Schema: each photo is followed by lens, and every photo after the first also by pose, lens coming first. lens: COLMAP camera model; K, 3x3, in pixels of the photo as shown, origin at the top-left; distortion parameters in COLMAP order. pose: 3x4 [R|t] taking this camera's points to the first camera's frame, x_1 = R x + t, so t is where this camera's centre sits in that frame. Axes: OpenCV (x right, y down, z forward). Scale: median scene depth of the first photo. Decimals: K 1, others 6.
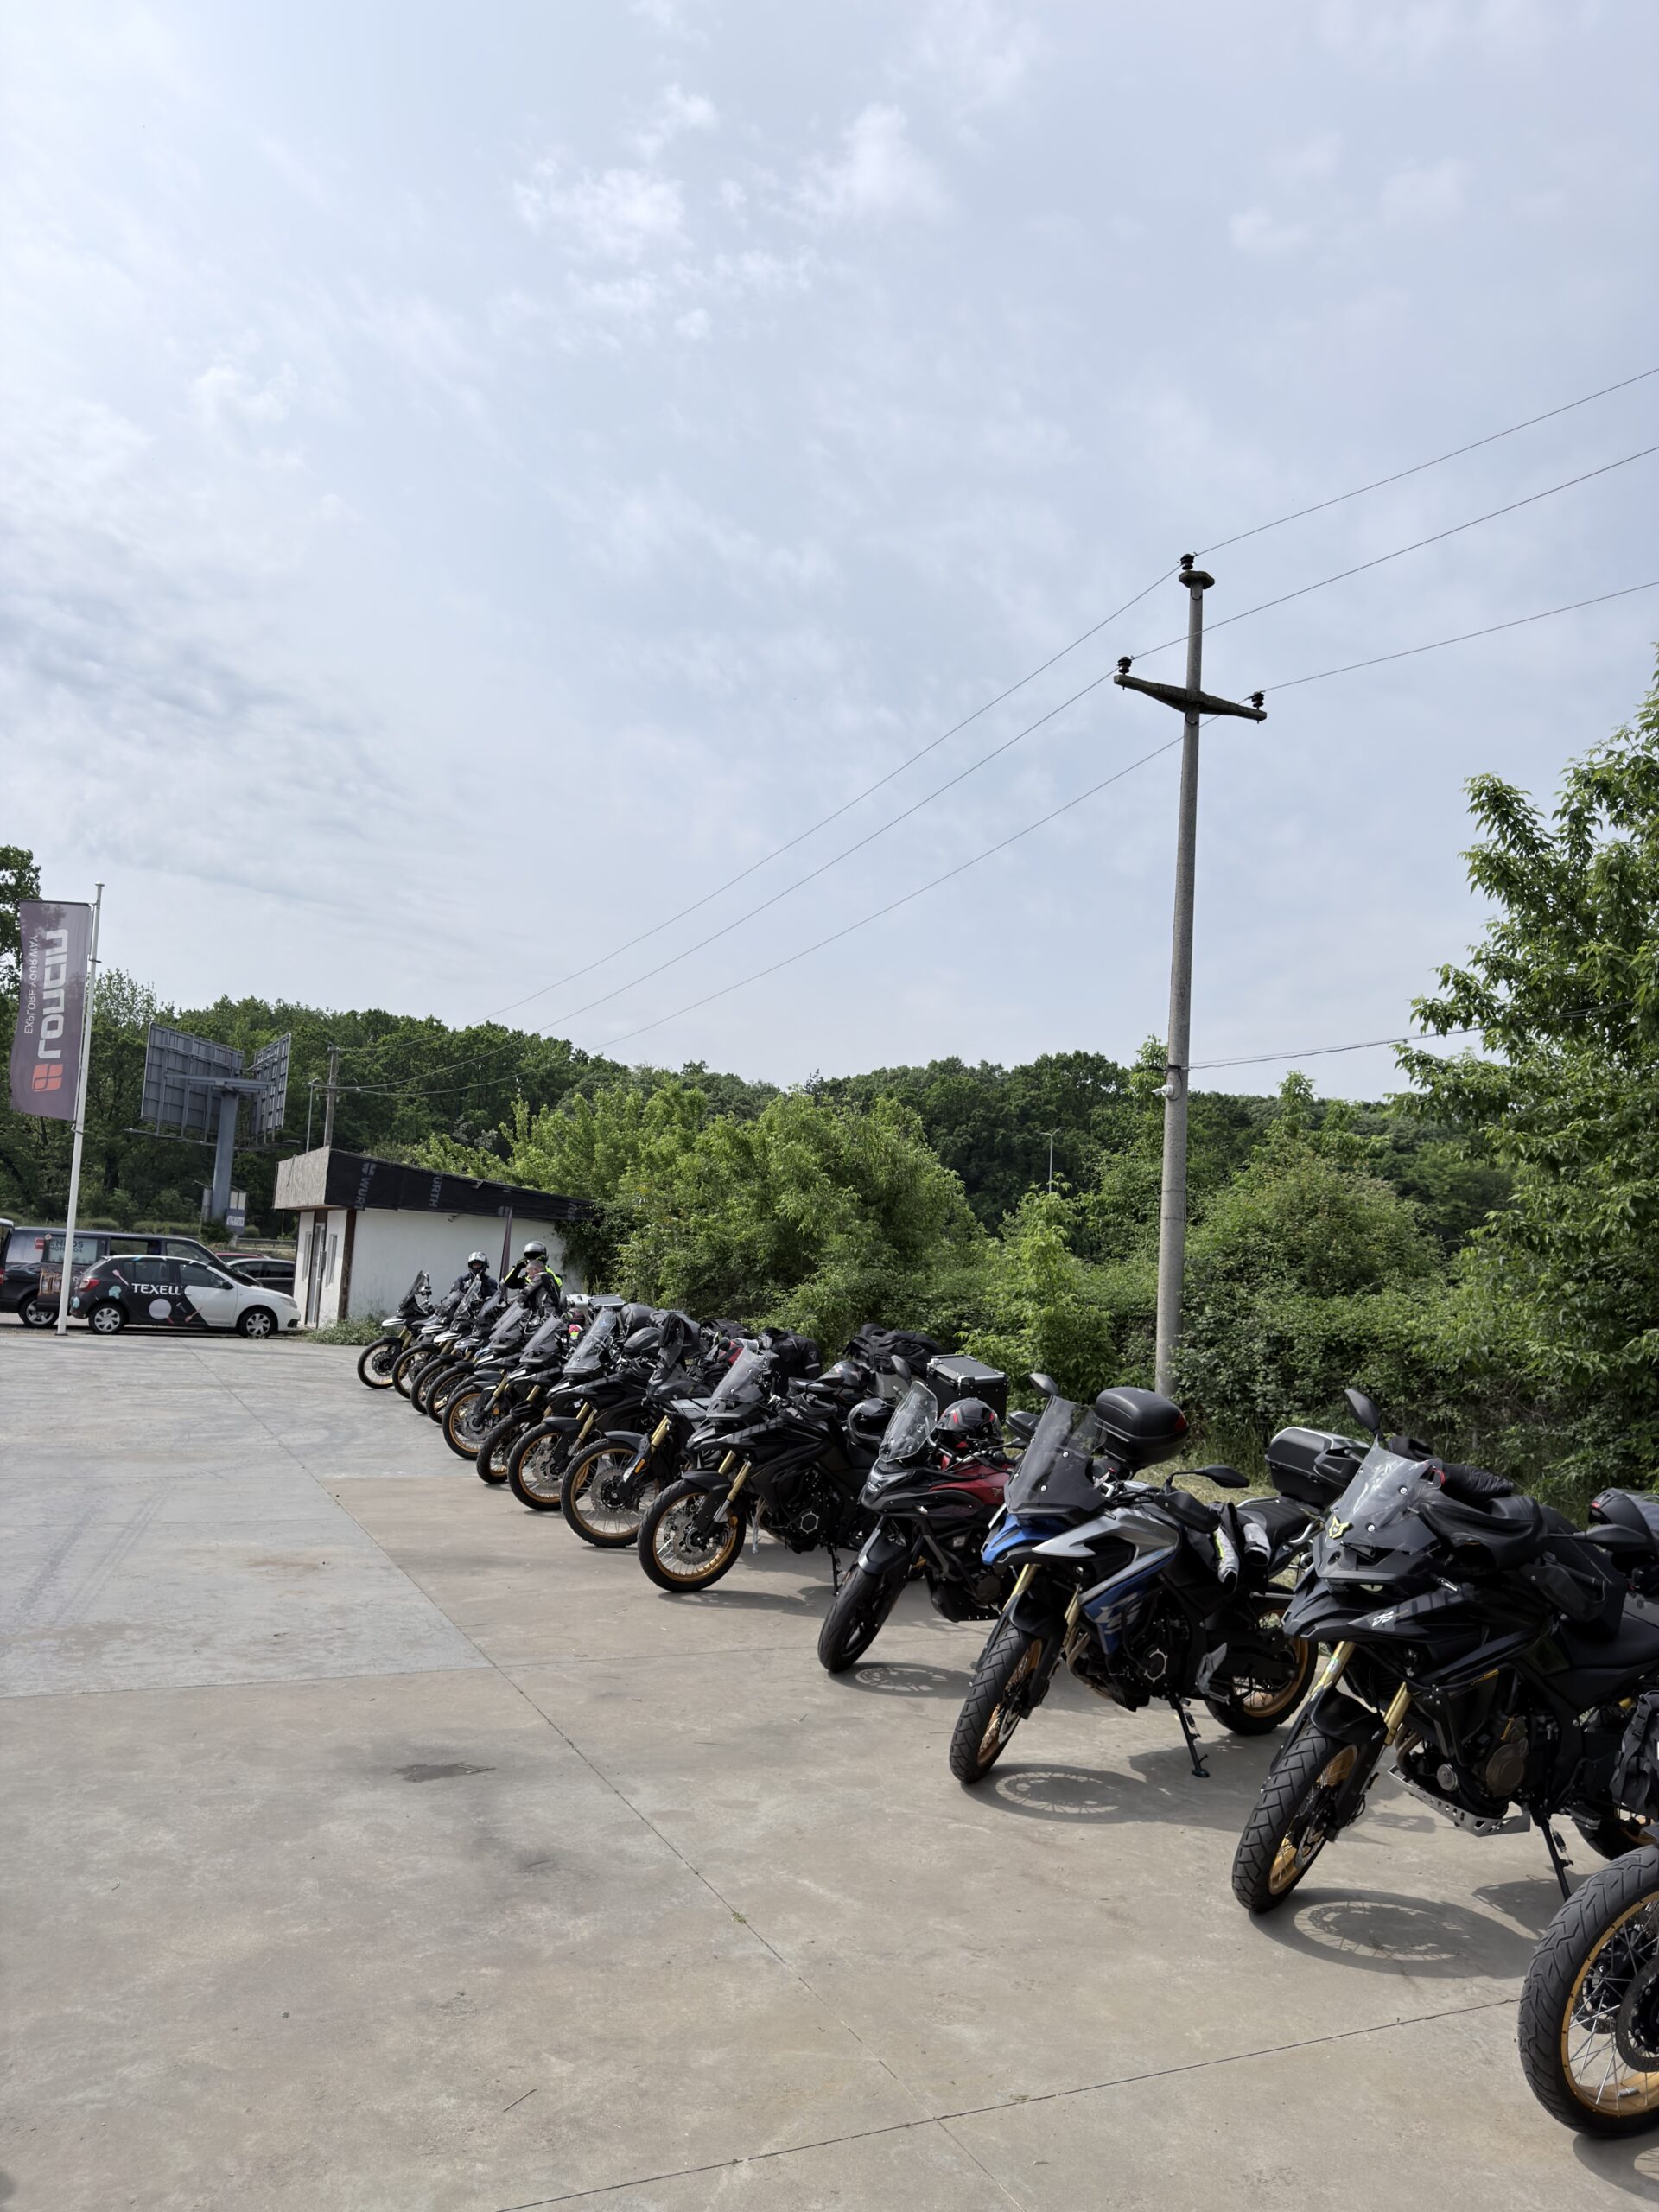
lens RADIAL K [[1550.1, 0, 842.2], [0, 1550.1, 1116.6], [0, 0, 1]] dist [0.099926, -0.002215]
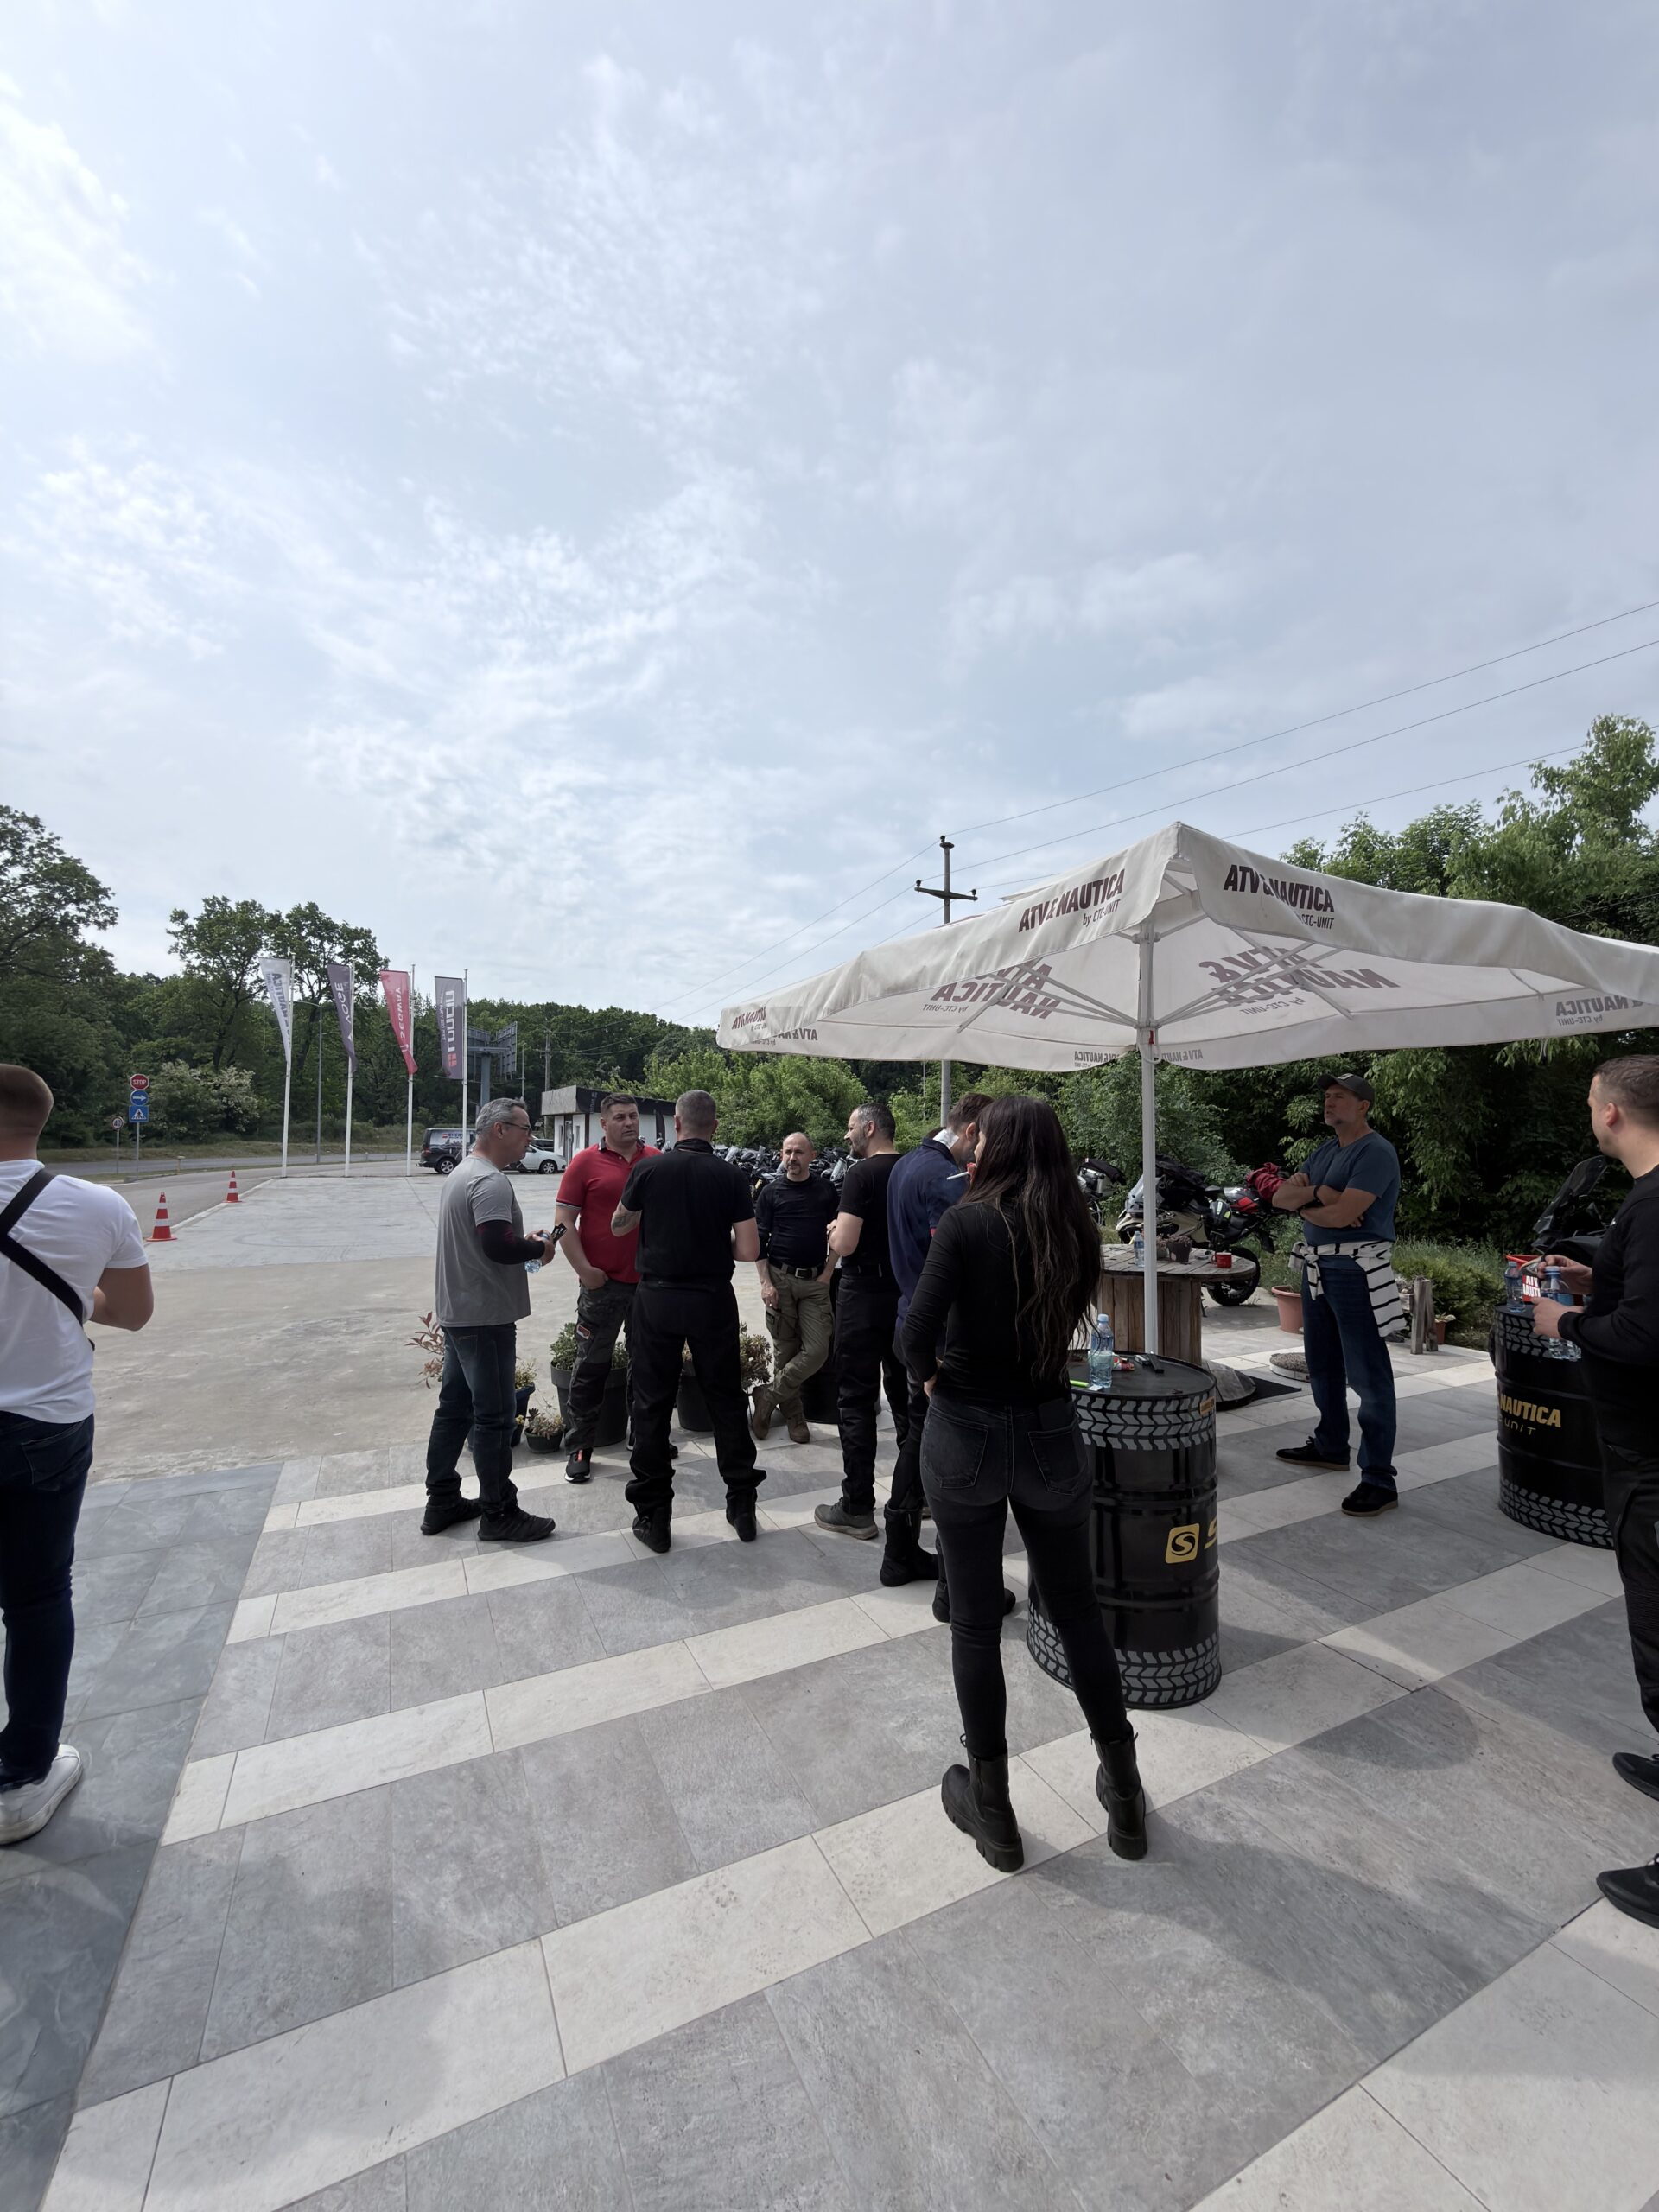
lens RADIAL K [[894.6, 0, 845.9], [0, 894.6, 1111.3], [0, 0, 1]] dist [-0.005135, 0.000687]
pose [[0.998327, -0.044201, 0.037276, -0.002692], [0.041408, 0.996497, 0.072652, -0.018920], [-0.040357, -0.070987, 0.996661, -0.246120]]
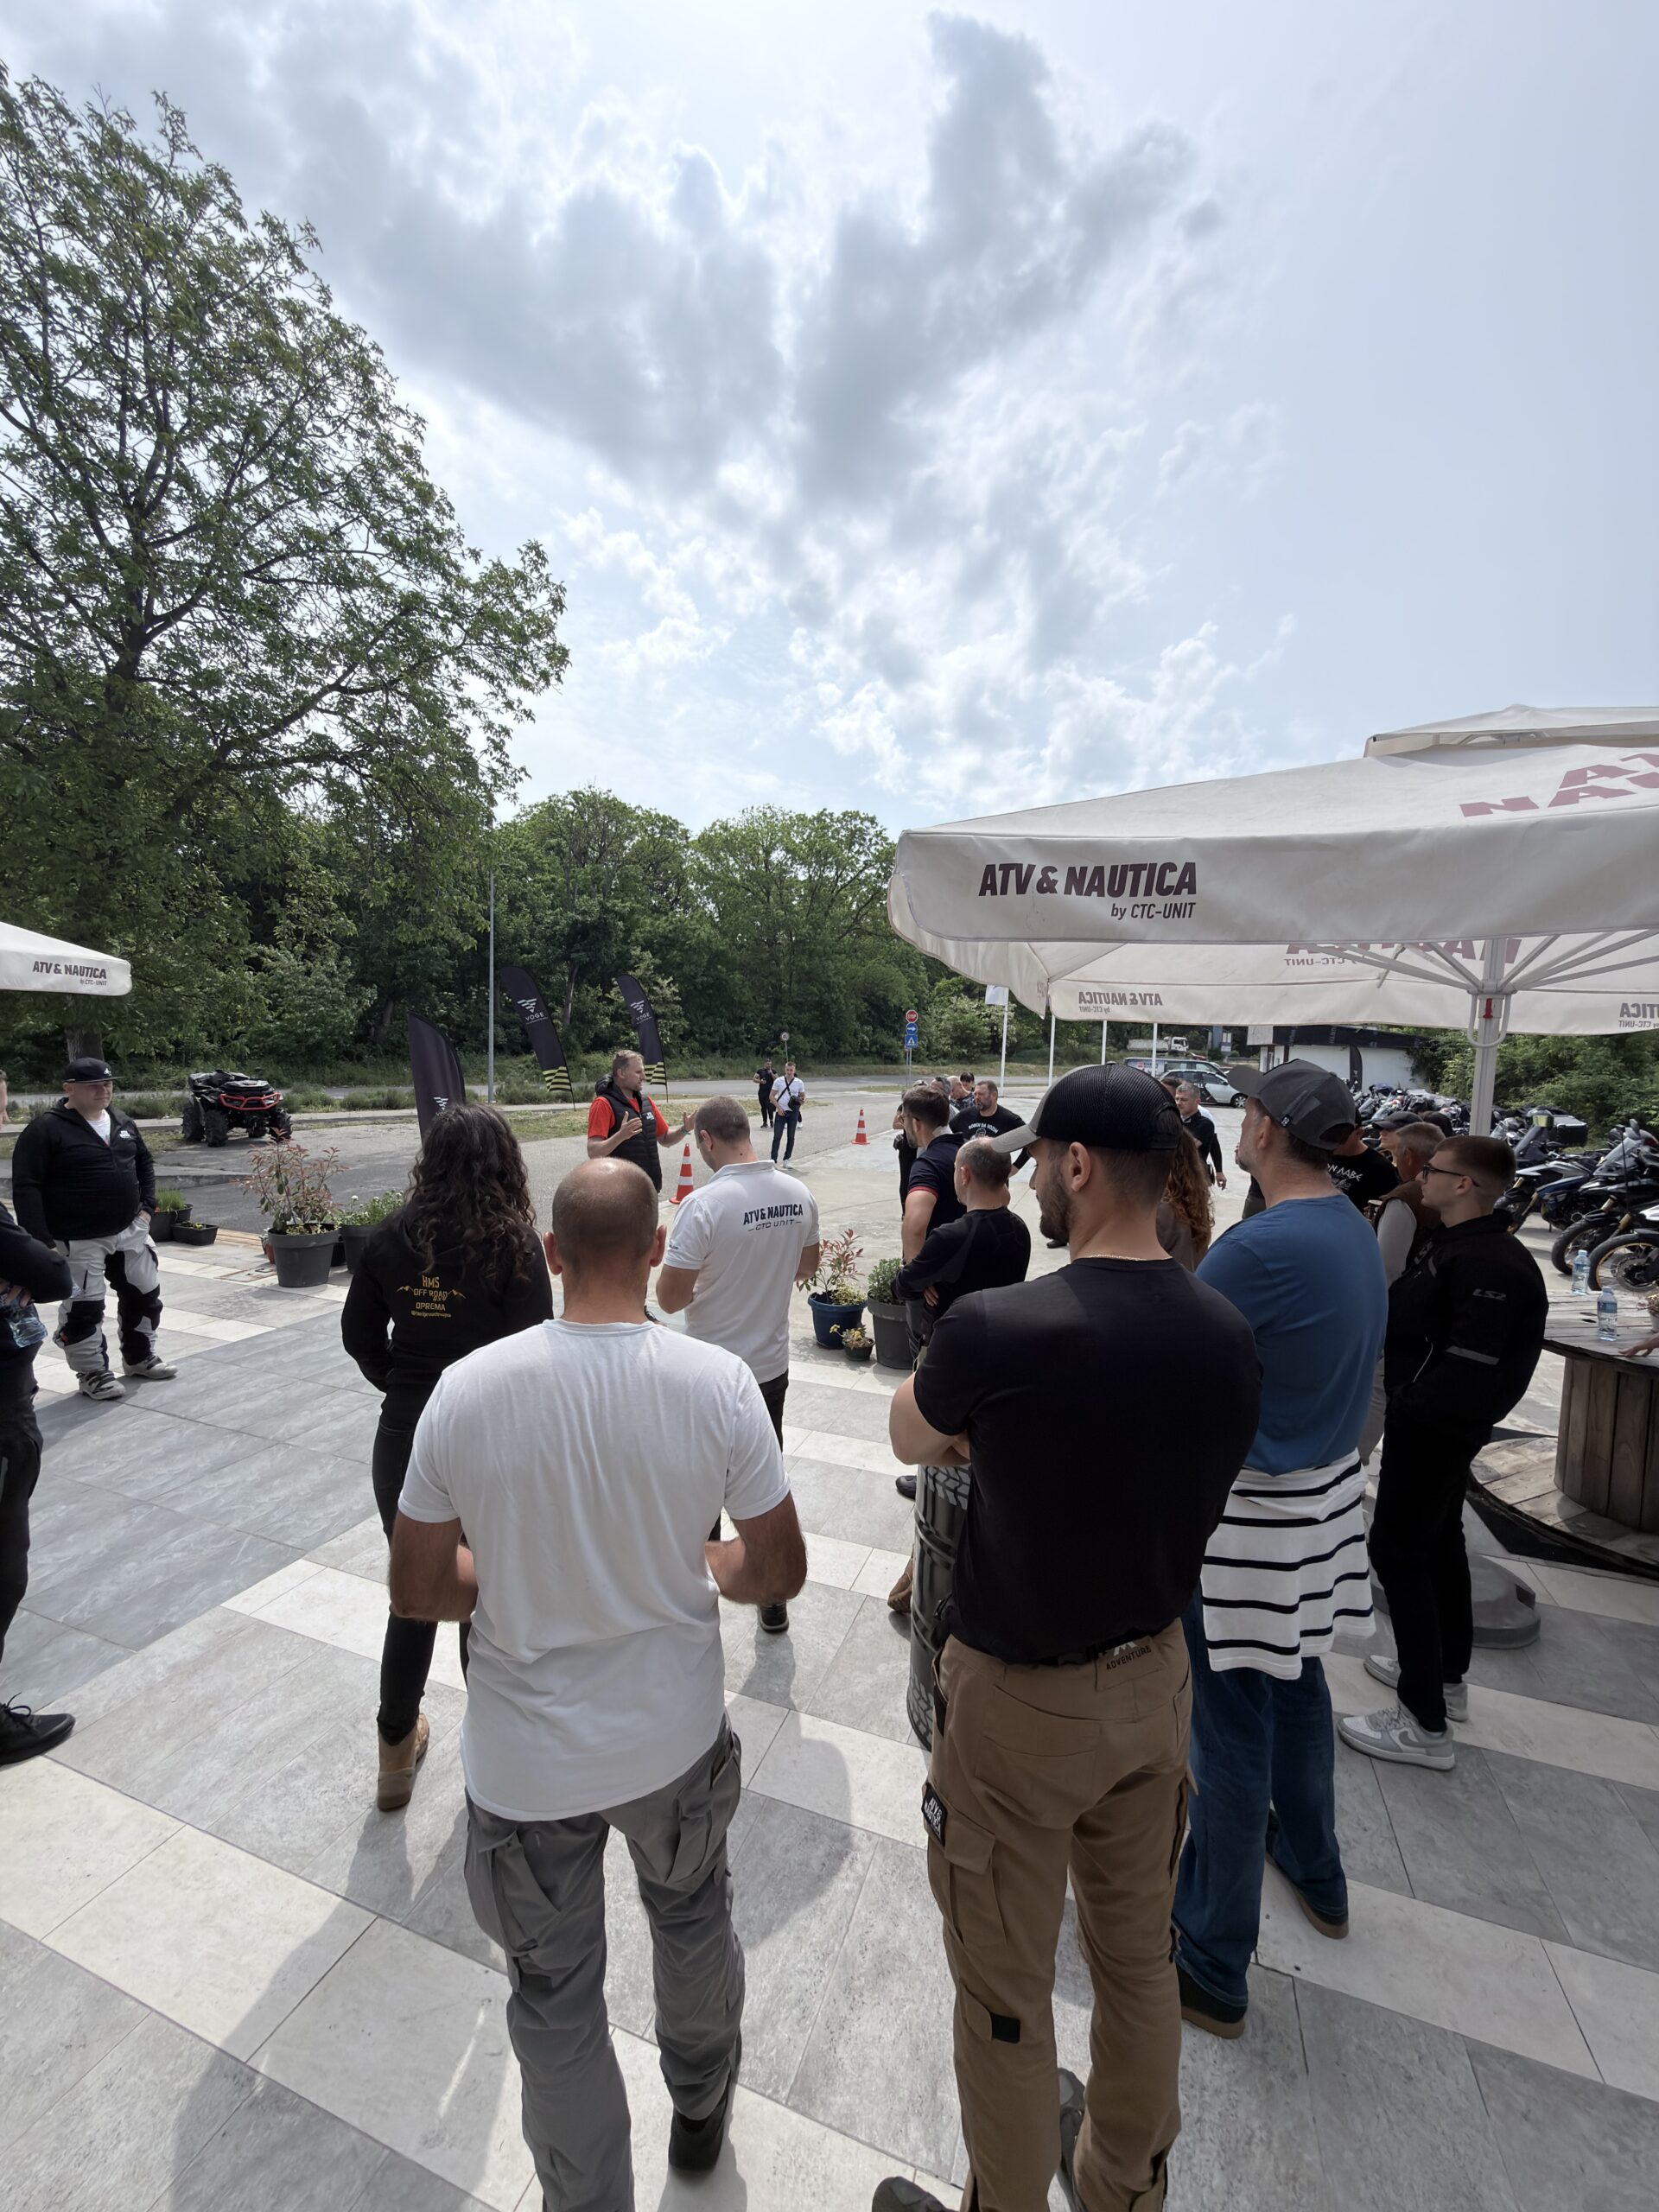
lens RADIAL K [[894.6, 0, 816.1], [0, 894.6, 1104.4], [0, 0, 1]] dist [-0.005135, 0.000687]
pose [[0.699614, 0.017323, -0.714311, 0.081140], [0.075872, 0.992253, 0.098374, -0.023811], [0.710481, -0.123020, 0.692880, -0.222254]]
